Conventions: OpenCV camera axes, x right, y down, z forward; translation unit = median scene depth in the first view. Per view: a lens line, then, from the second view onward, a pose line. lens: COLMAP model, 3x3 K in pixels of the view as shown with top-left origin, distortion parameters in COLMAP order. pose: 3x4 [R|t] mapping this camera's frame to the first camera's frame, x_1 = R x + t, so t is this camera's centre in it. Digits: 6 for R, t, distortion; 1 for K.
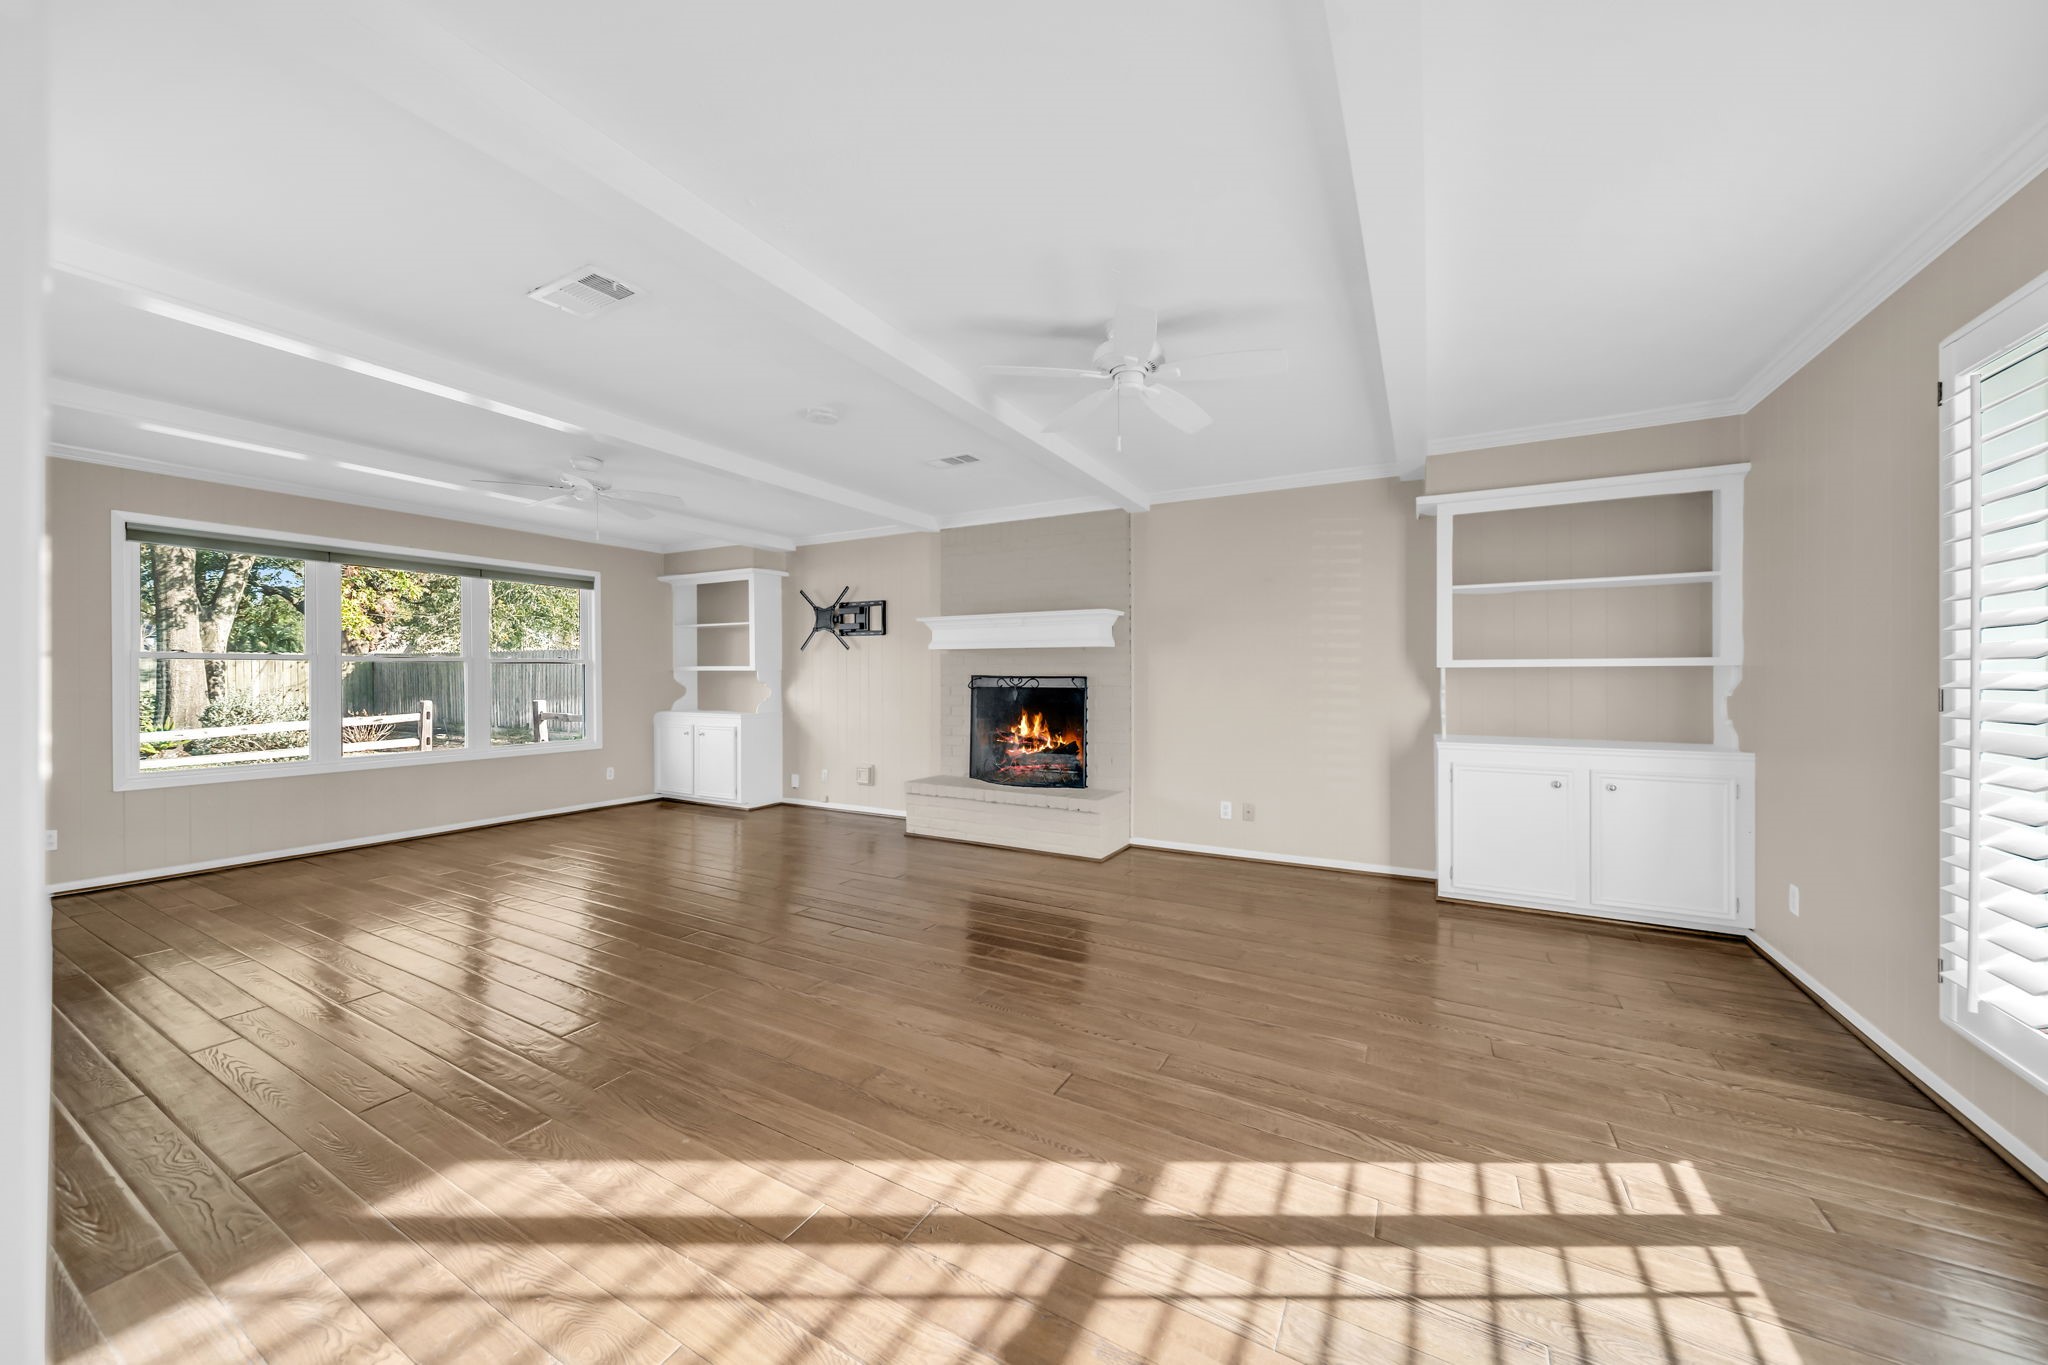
lens RADIAL K [[726.8, 0, 1034.6], [0, 726.8, 674.4], [0, 0, 1]] dist [-0.003268, -0.000798]
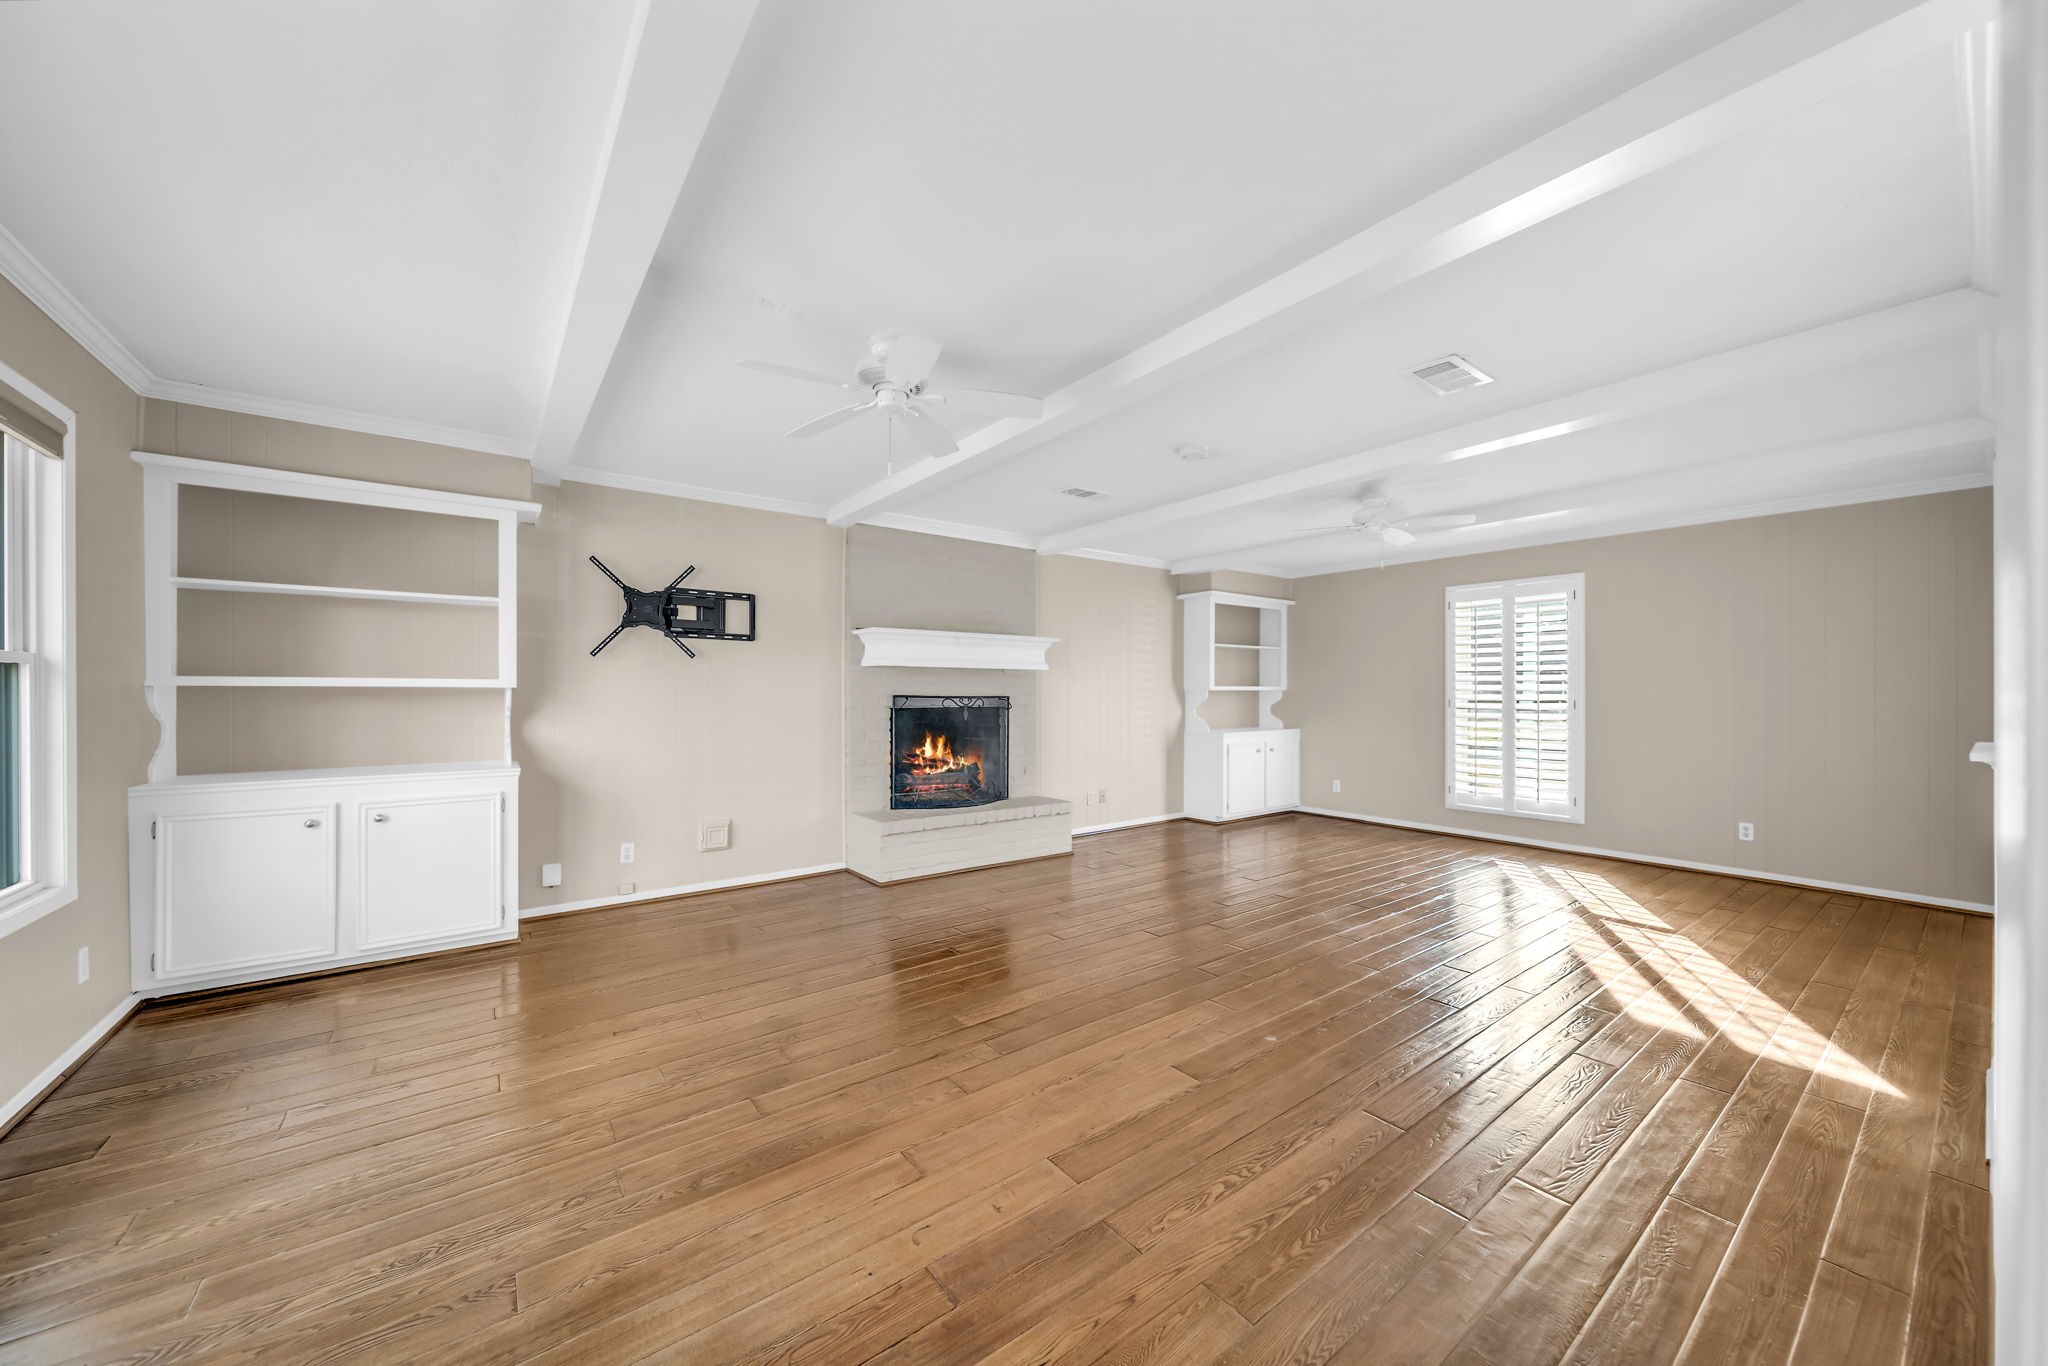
lens RADIAL K [[726.8, 0, 1015.5], [0, 726.8, 697.8], [0, 0, 1]] dist [-0.003268, -0.000798]
pose [[0.414348, -0.006059, 0.910098, -0.863998], [-0.001587, 0.999972, 0.007380, -0.003019], [-0.910117, -0.004502, 0.414327, 0.502094]]
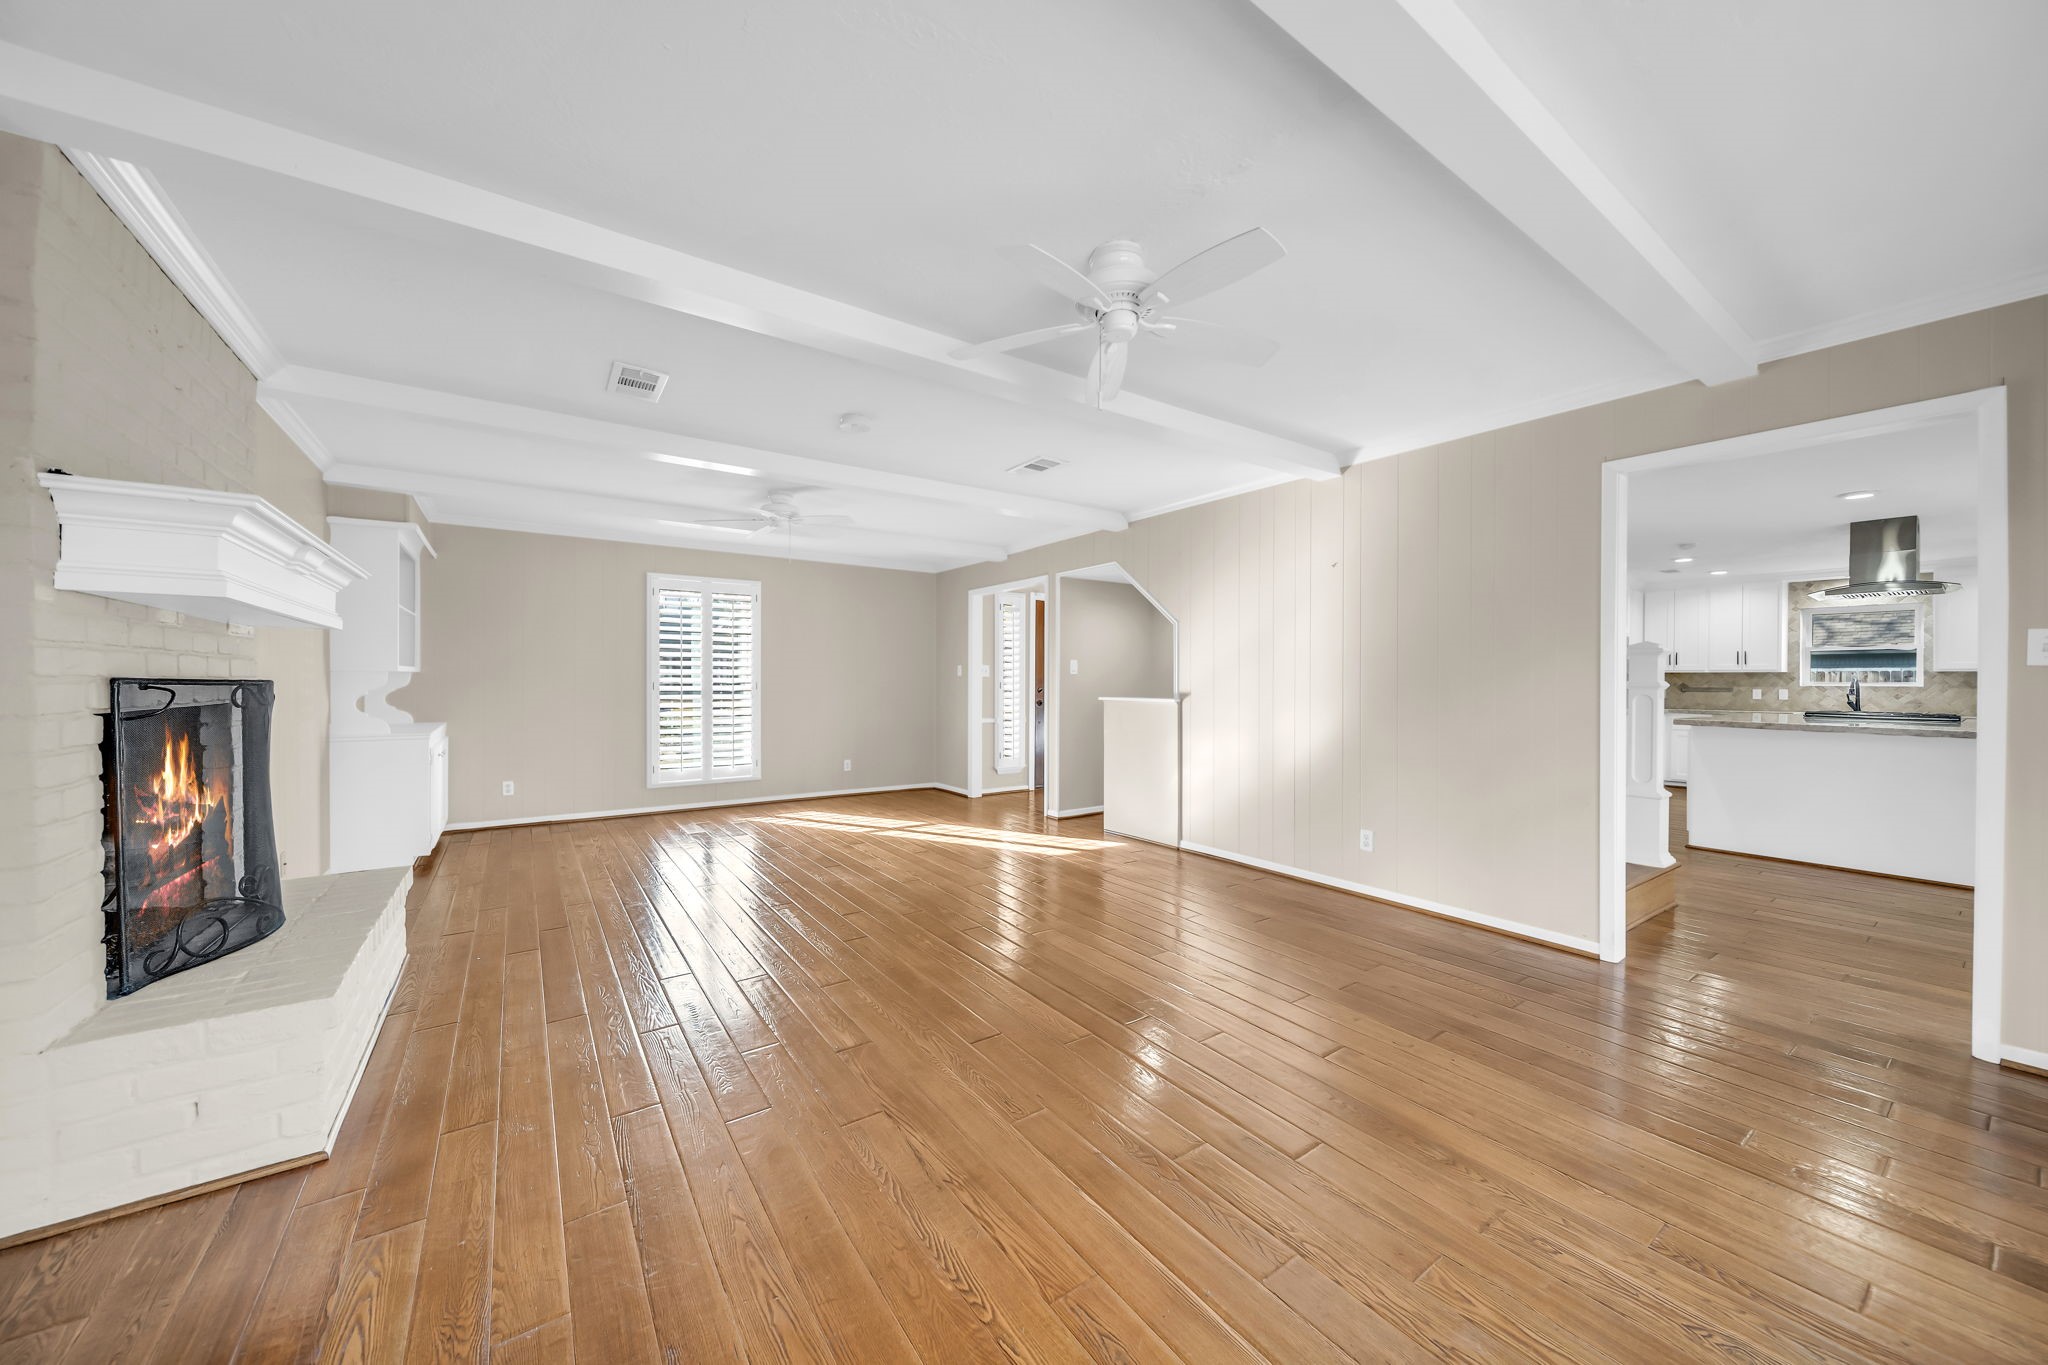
lens RADIAL K [[726.8, 0, 1022.0], [0, 726.8, 682.3], [0, 0, 1]] dist [-0.003268, -0.000798]
pose [[-0.897162, -0.003019, 0.441690, -0.602347], [-0.001329, 0.999991, 0.004136, 0.000823], [-0.441699, 0.003124, -0.897158, 1.137108]]
